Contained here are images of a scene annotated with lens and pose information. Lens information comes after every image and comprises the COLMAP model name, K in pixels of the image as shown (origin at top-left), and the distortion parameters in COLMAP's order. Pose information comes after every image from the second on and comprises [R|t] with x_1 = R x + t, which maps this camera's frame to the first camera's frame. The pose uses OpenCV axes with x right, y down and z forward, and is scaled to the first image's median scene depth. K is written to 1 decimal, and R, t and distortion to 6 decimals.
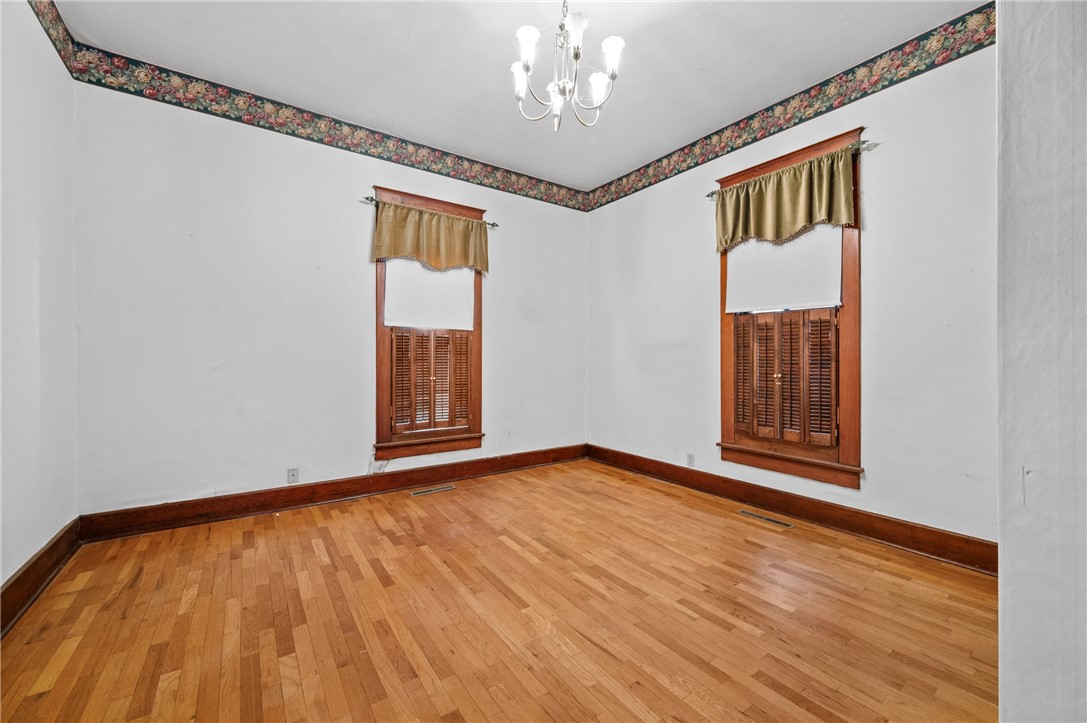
lens RADIAL K [[432.6, 0, 548.6], [0, 432.6, 357.2], [0, 0, 1]] dist [-0.001014, 0.000170]
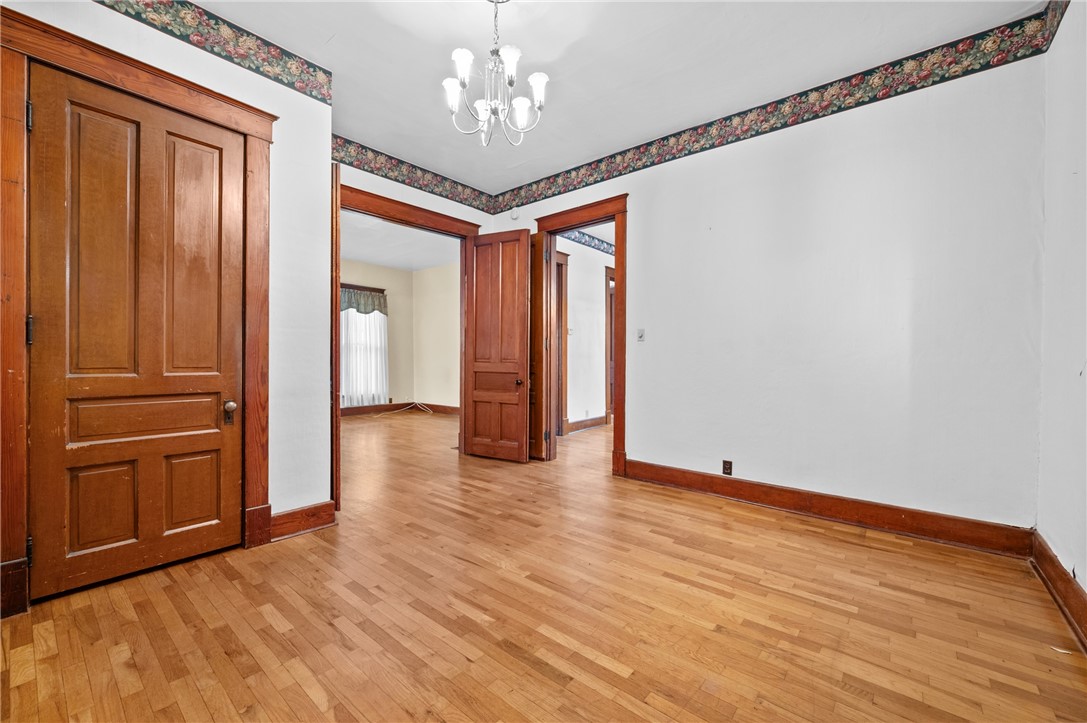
lens RADIAL K [[432.6, 0, 535.2], [0, 432.6, 362.4], [0, 0, 1]] dist [-0.001014, 0.000170]
pose [[-0.971789, -0.003229, -0.235830, 0.135323], [-0.004960, 0.999965, 0.006748, 0.010056], [0.235800, 0.007728, -0.971771, 1.443730]]
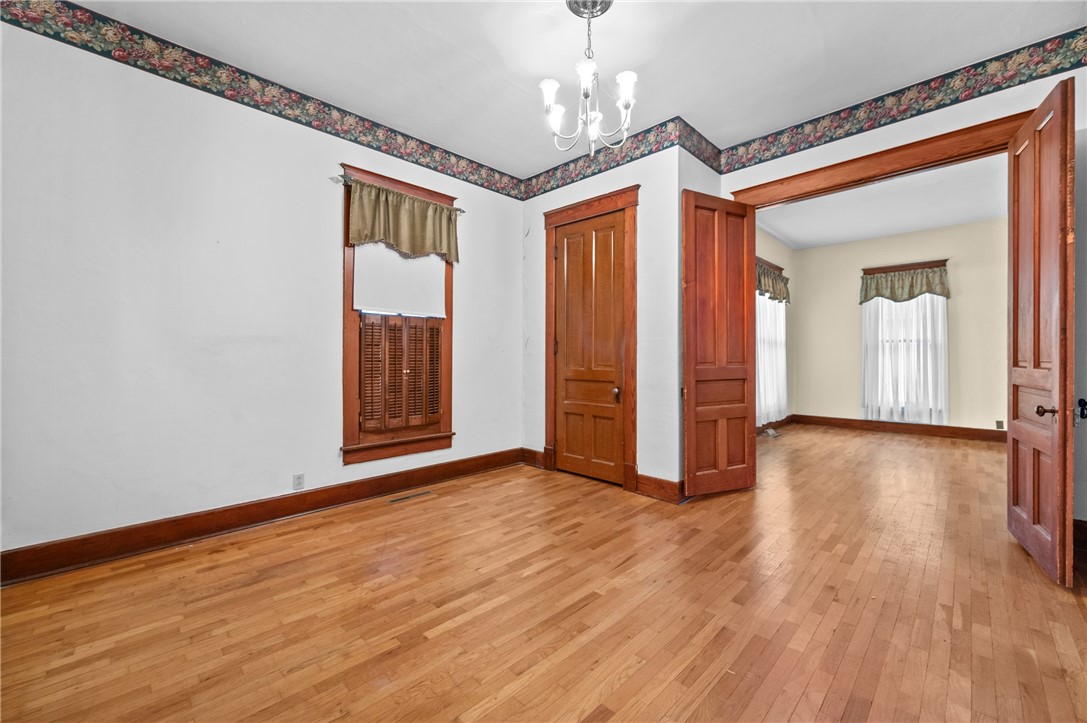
lens RADIAL K [[432.6, 0, 553.6], [0, 432.6, 356.8], [0, 0, 1]] dist [-0.001014, 0.000170]
pose [[-0.181461, 0.000745, 0.983398, -0.735215], [-0.003368, 0.999993, -0.001379, 0.004200], [-0.983392, -0.003563, -0.181457, 0.893193]]
